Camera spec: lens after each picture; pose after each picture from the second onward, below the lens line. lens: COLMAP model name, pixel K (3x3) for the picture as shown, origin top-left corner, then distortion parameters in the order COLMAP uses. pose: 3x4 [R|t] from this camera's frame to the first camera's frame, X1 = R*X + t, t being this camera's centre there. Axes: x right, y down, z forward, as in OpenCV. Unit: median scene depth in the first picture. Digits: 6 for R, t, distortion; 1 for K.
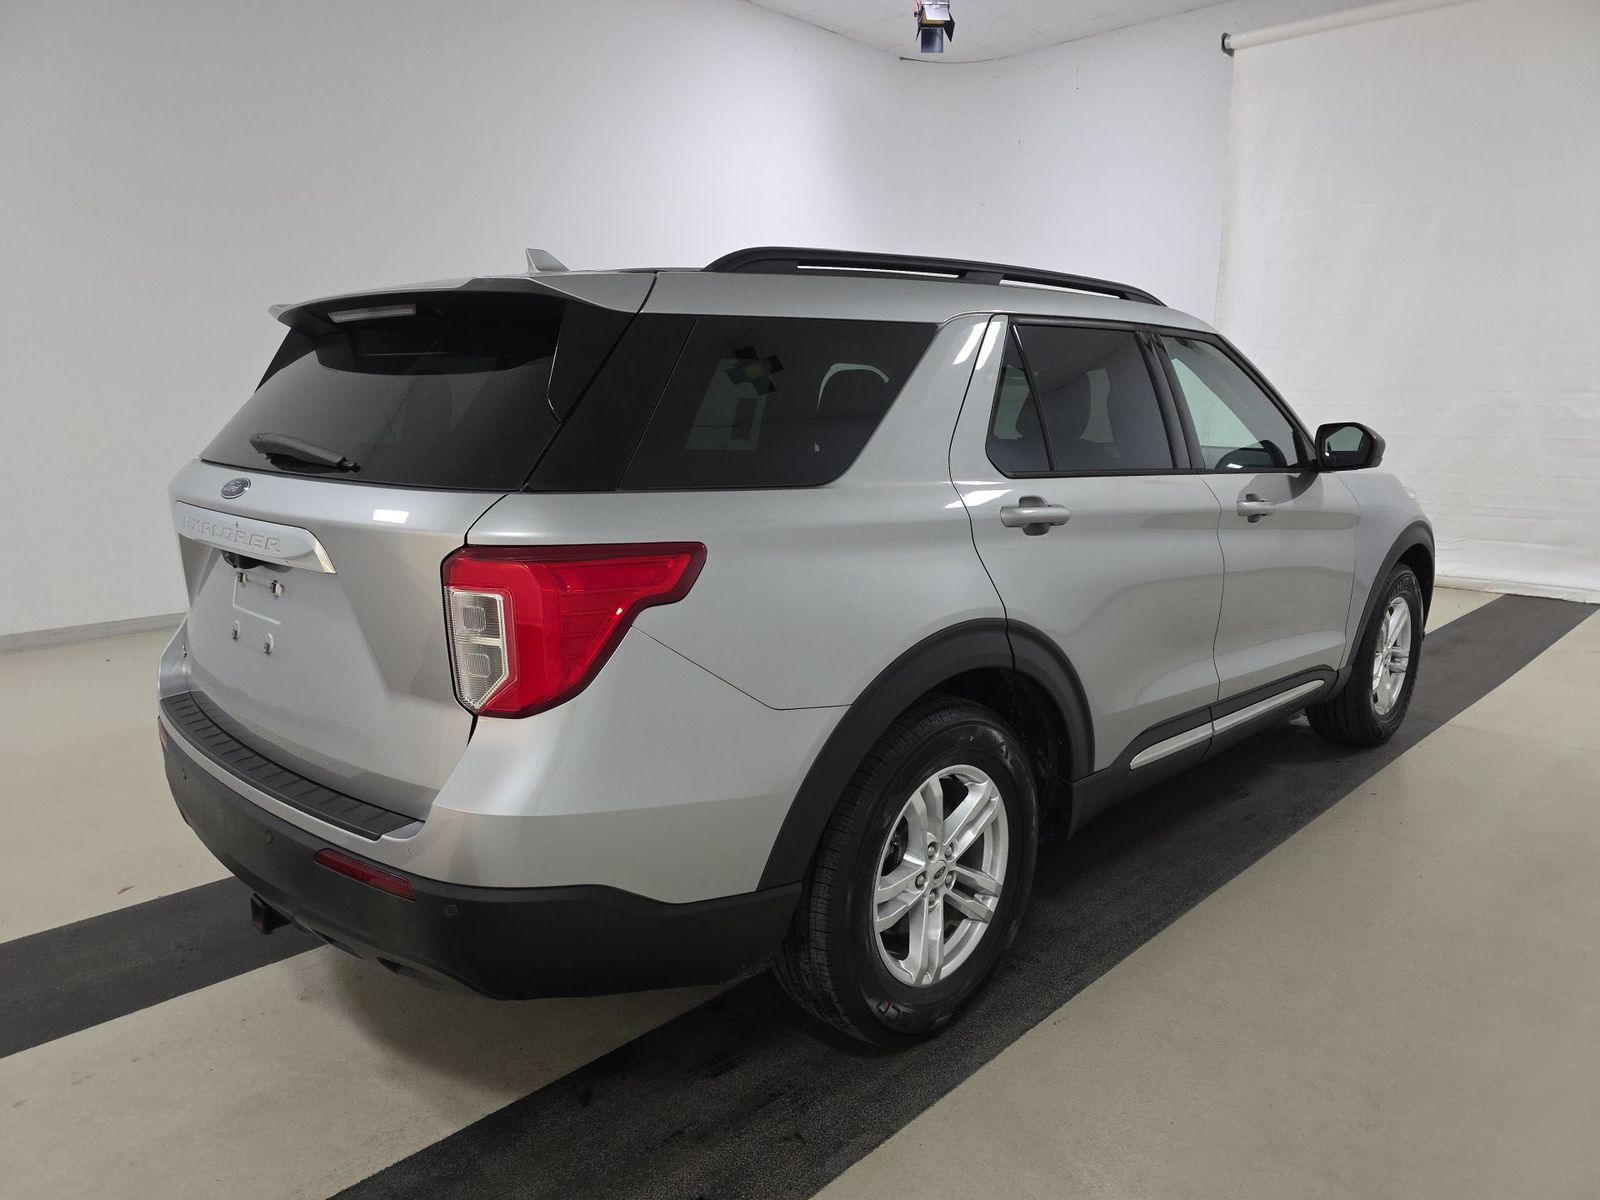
lens RADIAL K [[1116.3, 0, 800.0], [0, 1116.3, 600.0], [0, 0, 1]] dist [0.004288, 0.000789]
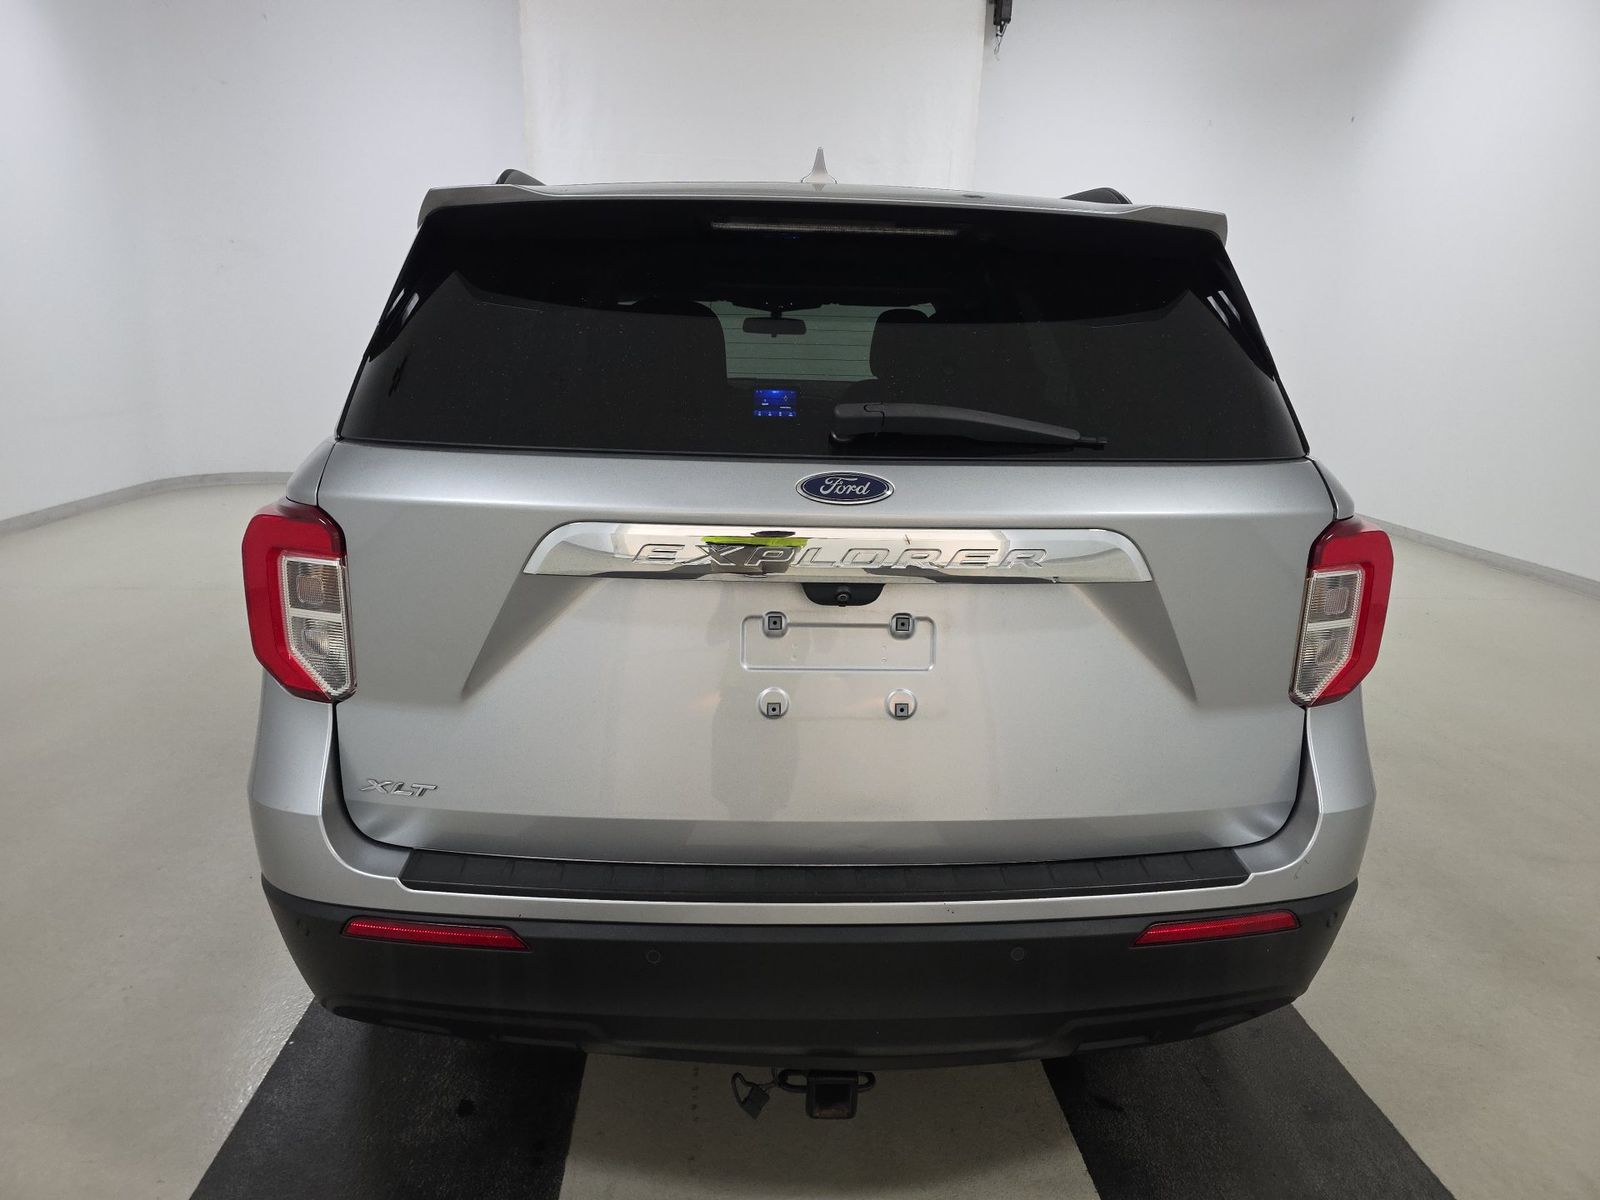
lens RADIAL K [[1116.3, 0, 800.0], [0, 1116.3, 600.0], [0, 0, 1]] dist [0.004288, 0.000789]
pose [[0.701788, -0.163018, 0.693483, -1.104230], [0.117160, 0.986622, 0.113363, -0.124606], [-0.702685, 0.001691, 0.711499, 0.593649]]
